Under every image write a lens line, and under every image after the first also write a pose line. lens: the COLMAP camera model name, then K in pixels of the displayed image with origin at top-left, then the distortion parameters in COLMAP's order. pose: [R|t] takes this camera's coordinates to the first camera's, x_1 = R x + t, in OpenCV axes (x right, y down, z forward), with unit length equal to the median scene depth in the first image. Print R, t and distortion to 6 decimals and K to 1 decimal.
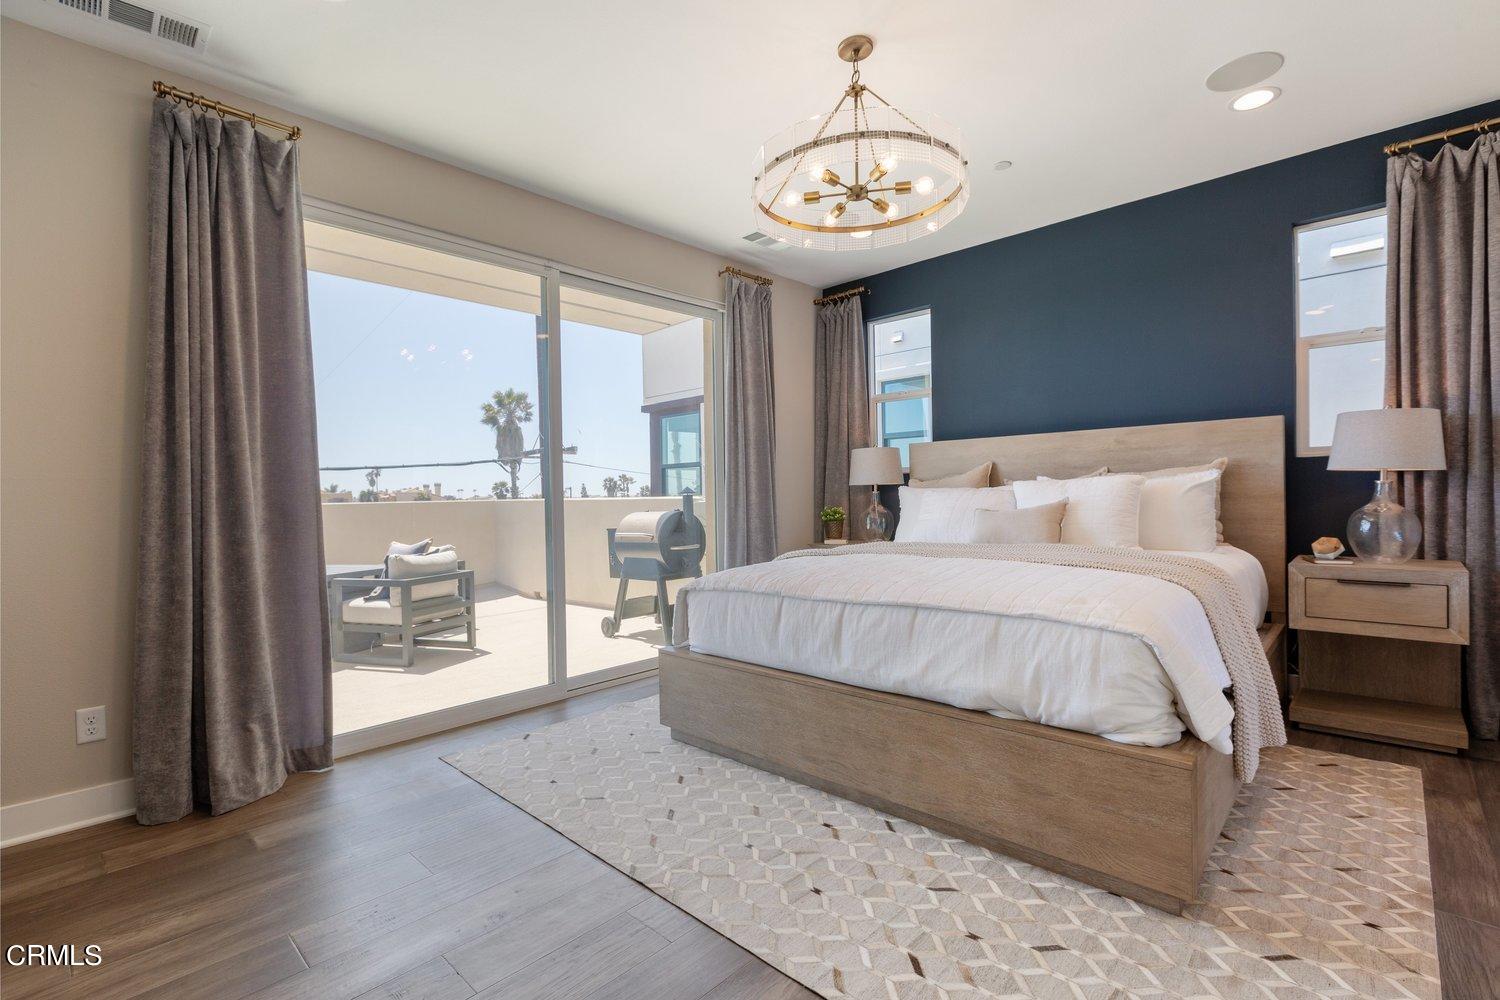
lens RADIAL K [[676.4, 0, 736.7], [0, 676.4, 499.6], [0, 0, 1]] dist [-0.004816, -0.001388]
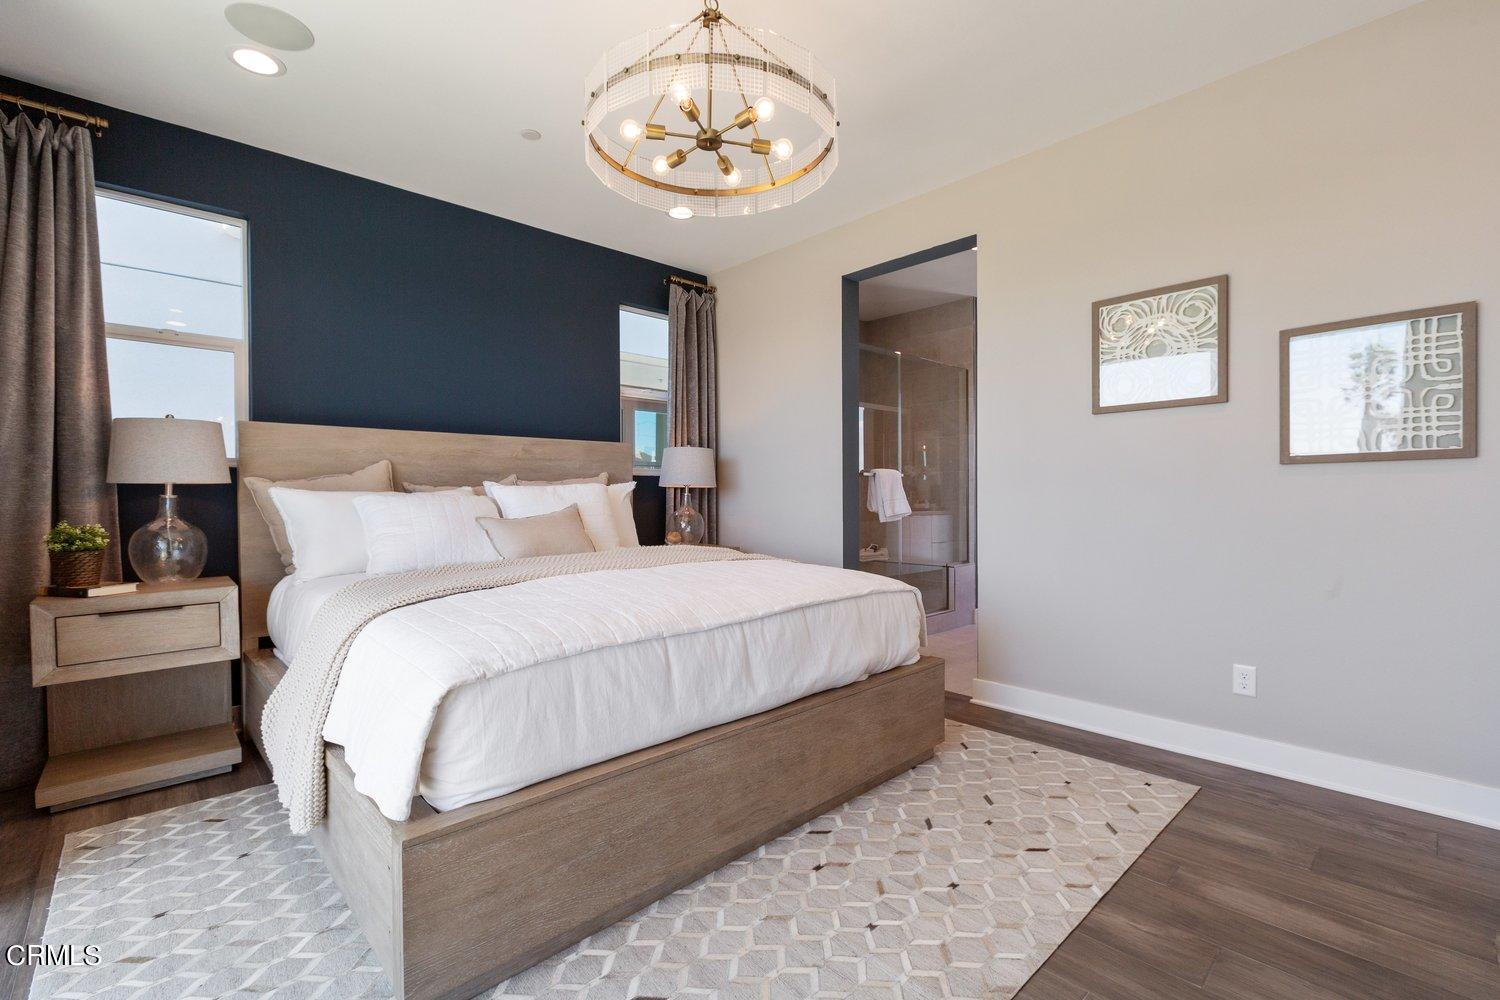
lens RADIAL K [[671.9, 0, 744.2], [0, 671.9, 503.0], [0, 0, 1]] dist [-0.000523, 0.000434]
pose [[0.040791, 0.008529, 0.999131, -0.630024], [0.011571, 0.999892, -0.009008, 0.009769], [-0.999101, 0.011928, 0.040688, 0.883828]]
